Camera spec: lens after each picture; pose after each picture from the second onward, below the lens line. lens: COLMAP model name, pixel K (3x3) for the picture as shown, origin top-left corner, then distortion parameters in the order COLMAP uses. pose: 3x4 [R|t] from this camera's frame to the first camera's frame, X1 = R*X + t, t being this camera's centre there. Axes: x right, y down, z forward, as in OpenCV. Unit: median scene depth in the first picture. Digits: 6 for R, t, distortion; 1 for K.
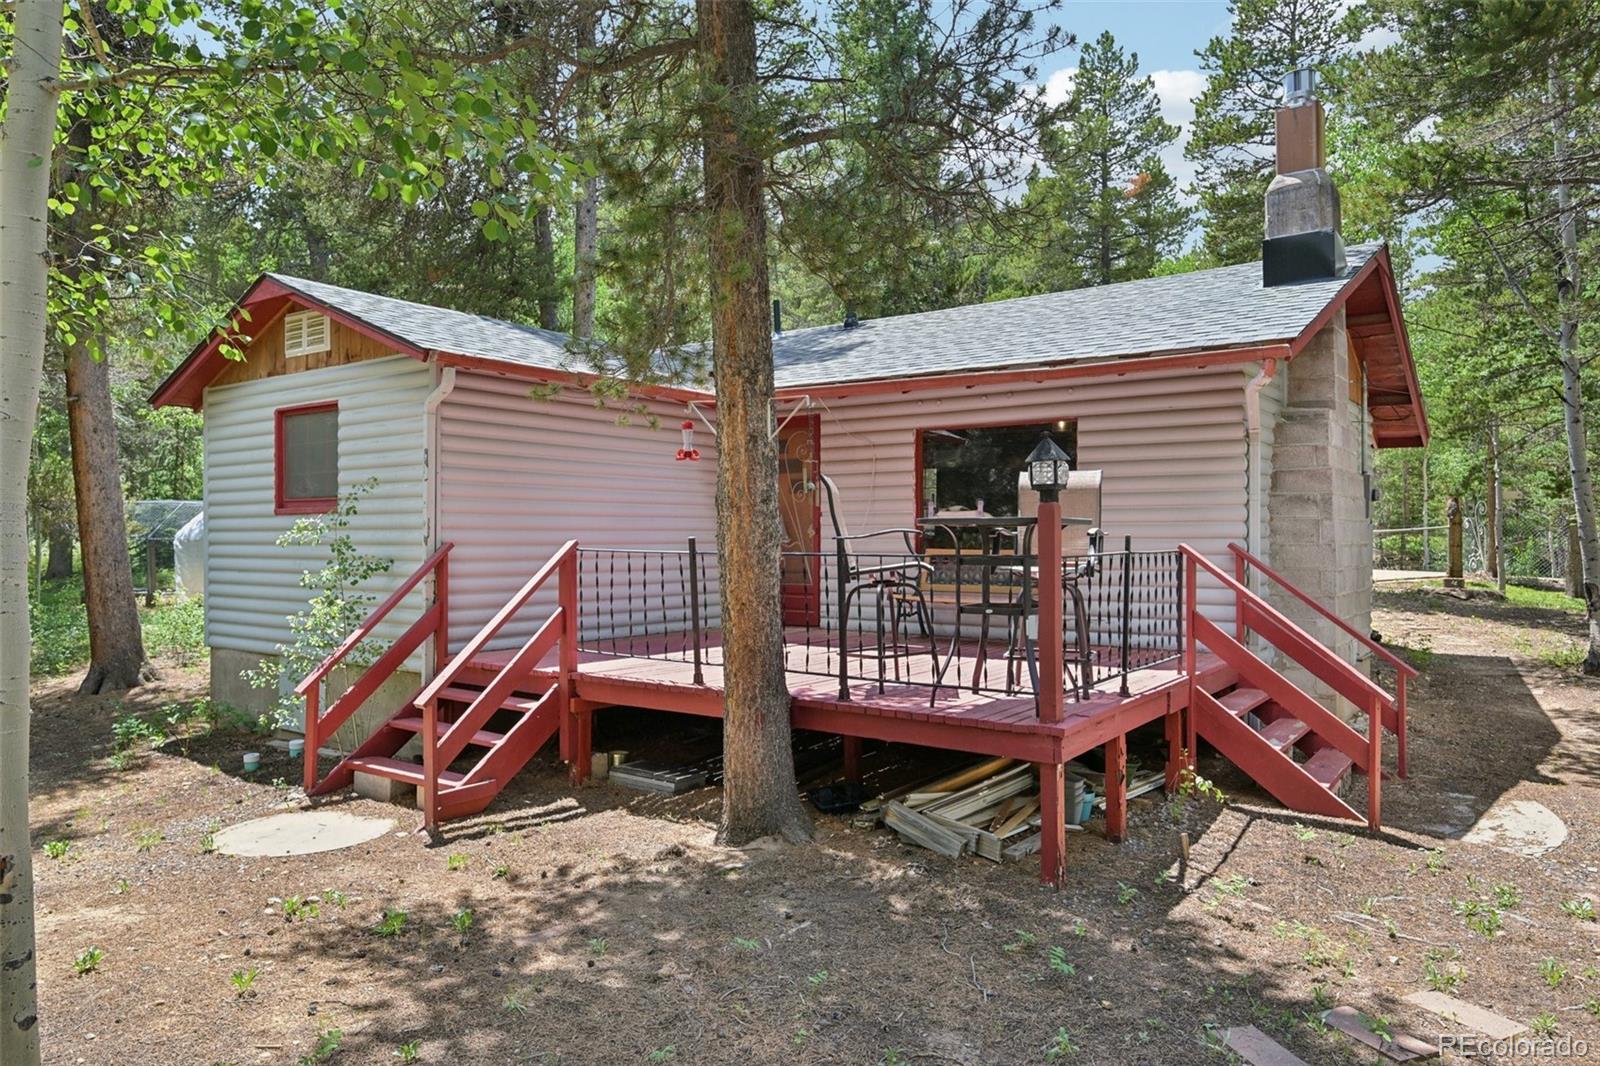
lens RADIAL K [[1051.1, 0, 802.4], [0, 1051.1, 531.7], [0, 0, 1]] dist [-0.012001, 0.001134]
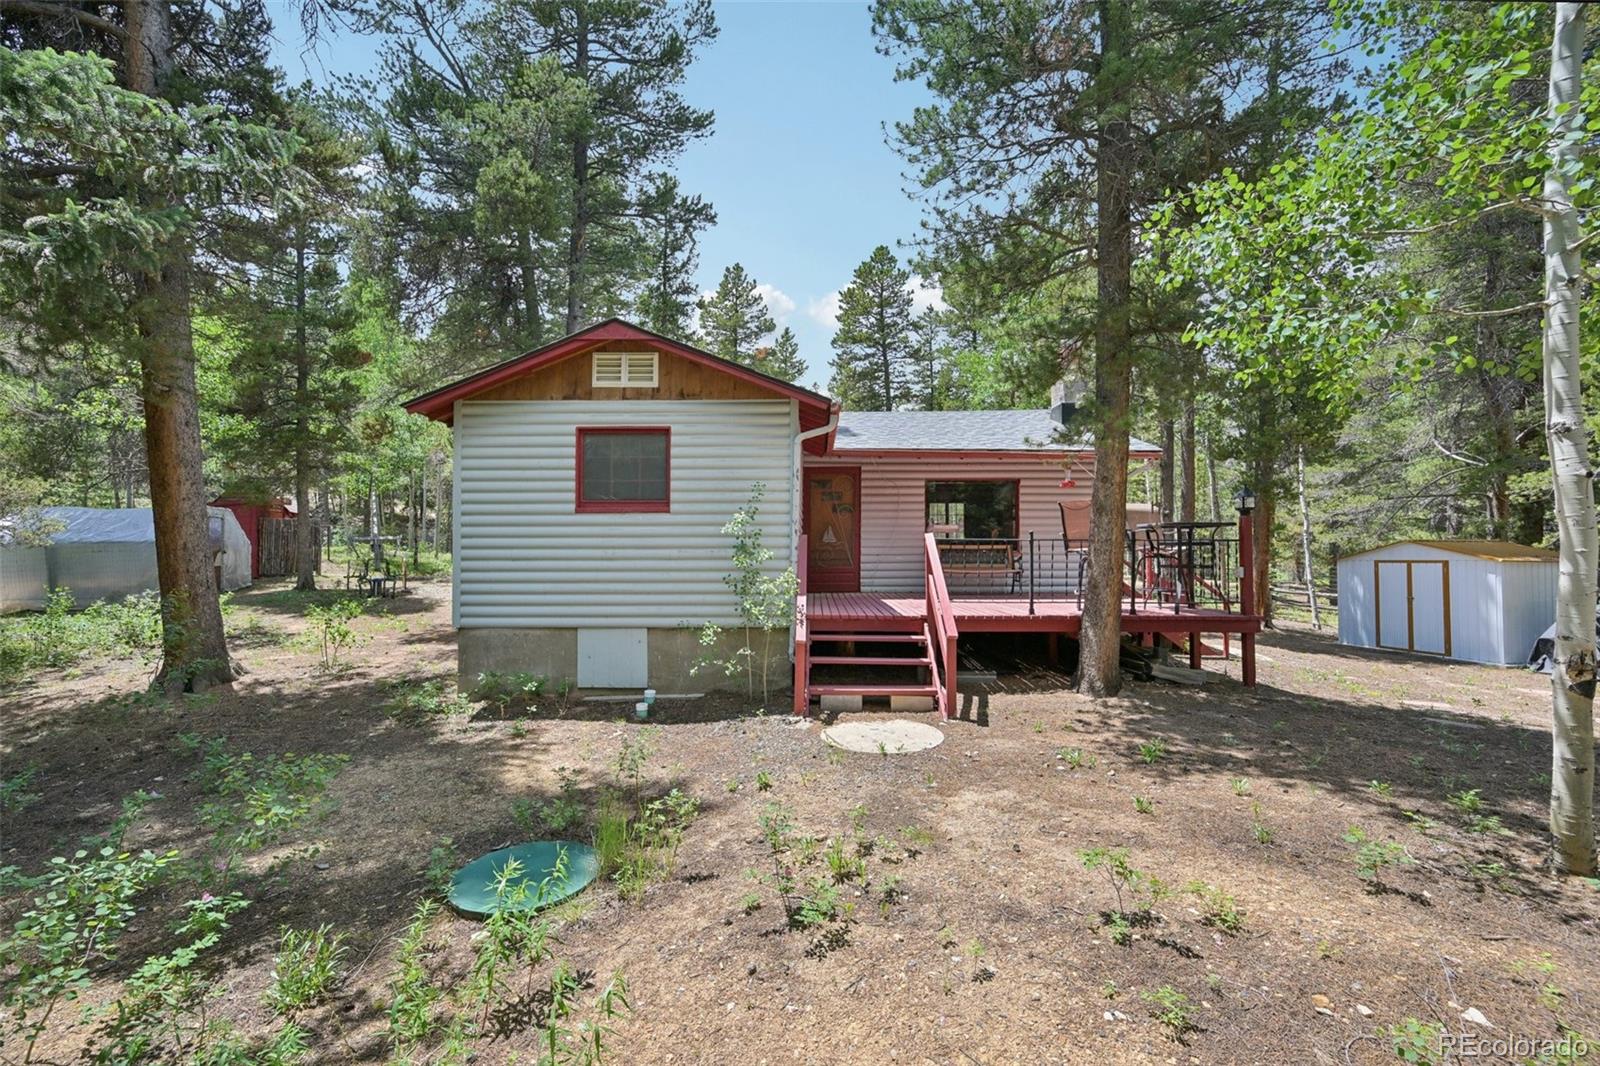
lens RADIAL K [[627.6, 0, 801.2], [0, 627.6, 538.4], [0, 0, 1]] dist [0.004698, 0.000085]
pose [[0.824225, 0.014340, 0.566080, -0.742395], [-0.002802, 0.999770, -0.021247, 0.030390], [-0.566255, 0.015926, 0.824076, 0.260363]]
